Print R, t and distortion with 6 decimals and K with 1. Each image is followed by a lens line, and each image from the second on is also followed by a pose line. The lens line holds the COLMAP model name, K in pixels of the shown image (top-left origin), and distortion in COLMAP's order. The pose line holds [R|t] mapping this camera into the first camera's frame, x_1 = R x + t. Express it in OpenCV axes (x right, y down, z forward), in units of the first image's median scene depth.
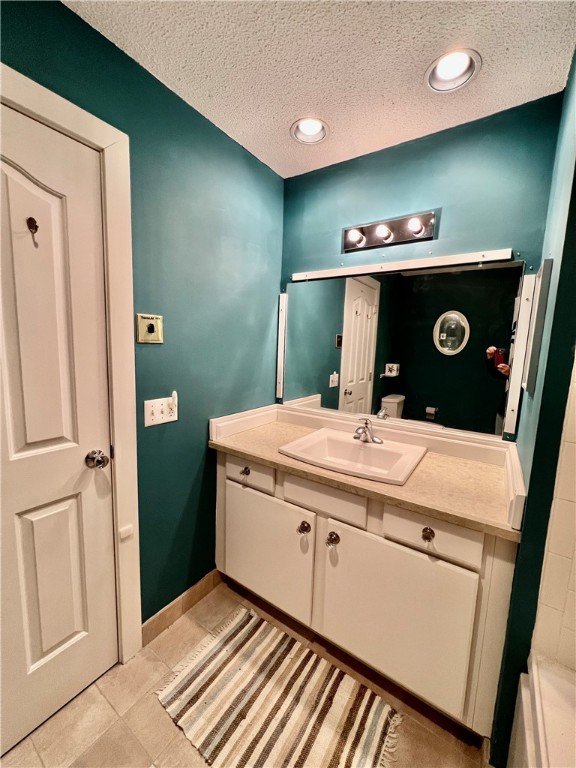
lens RADIAL K [[307.3, 0, 291.1], [0, 307.3, 384.0], [0, 0, 1]] dist [-0.003689, 0.000763]
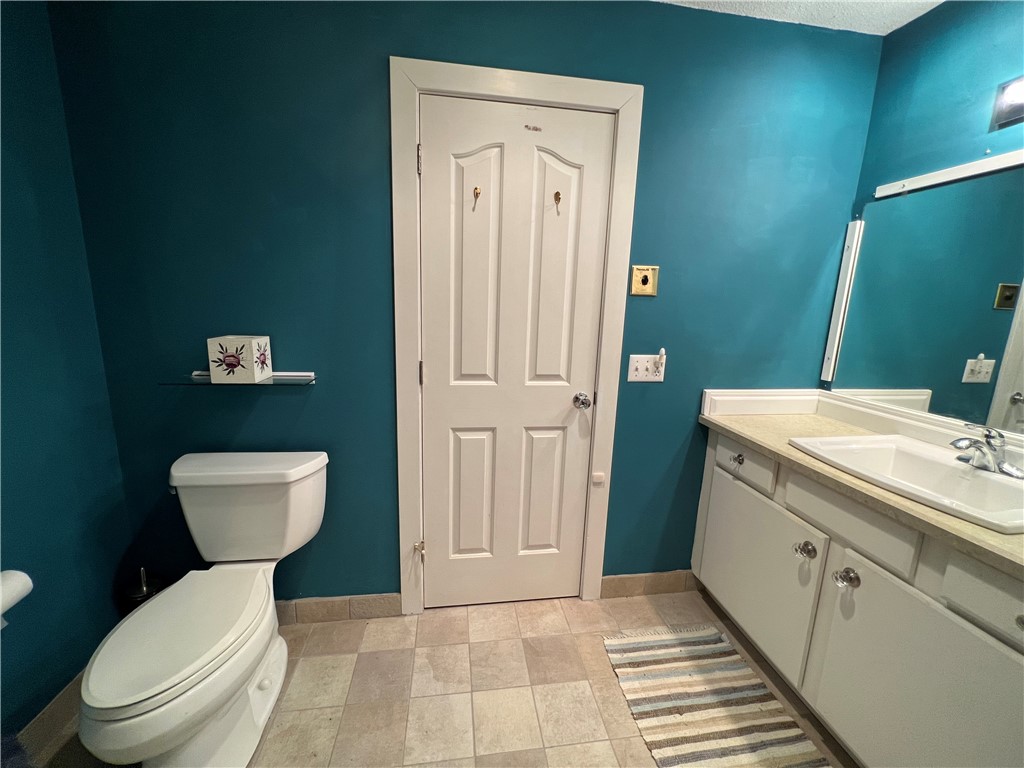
lens RADIAL K [[409.8, 0, 511.5], [0, 409.8, 382.3], [0, 0, 1]] dist [-0.003689, 0.000763]
pose [[0.677516, 0.128465, -0.724203, 0.216324], [-0.102390, 0.991515, 0.080094, 0.071665], [0.728347, 0.019886, 0.684920, -0.168994]]
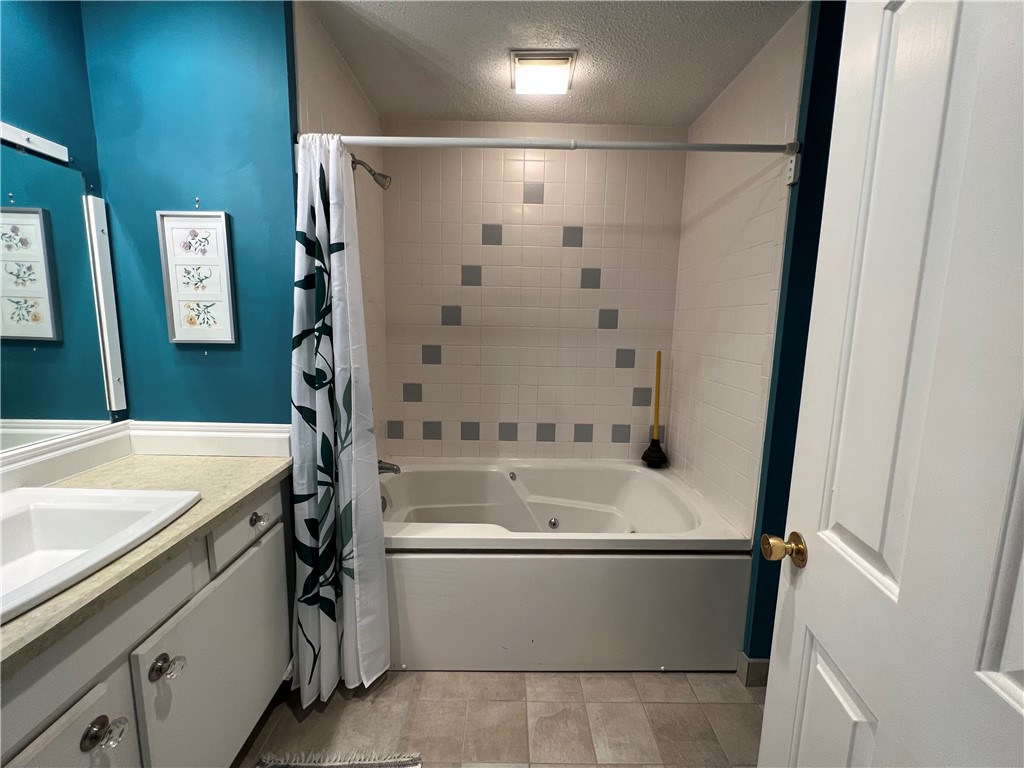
lens RADIAL K [[409.8, 0, 509.7], [0, 409.8, 378.9], [0, 0, 1]] dist [-0.003689, 0.000763]
pose [[-0.565247, -0.161087, 0.809041, -0.637246], [0.064402, 0.969138, 0.237959, -0.092869], [-0.822404, 0.186610, -0.537428, 0.746949]]
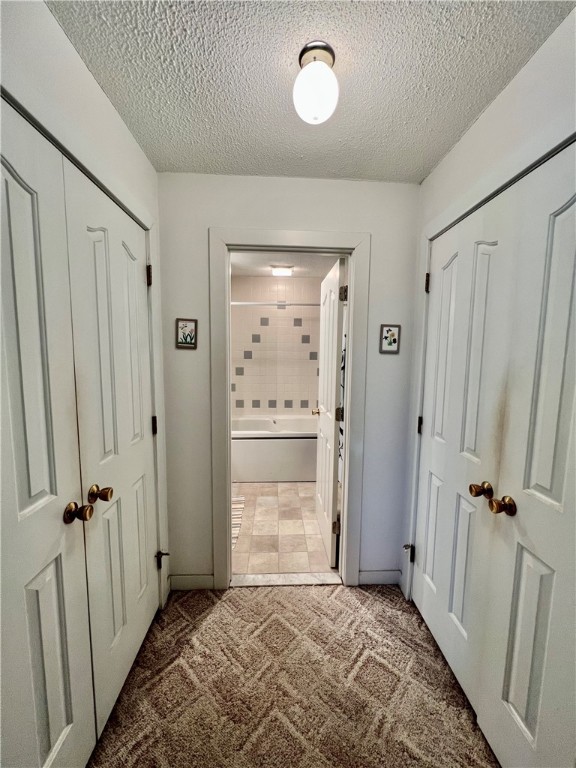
lens RADIAL K [[307.3, 0, 289.6], [0, 307.3, 383.4], [0, 0, 1]] dist [-0.003689, 0.000763]
pose [[-0.594493, -0.123303, 0.794590, -1.774929], [0.069182, 0.976666, 0.203318, -0.271972], [-0.801119, 0.175843, -0.572091, 1.438857]]
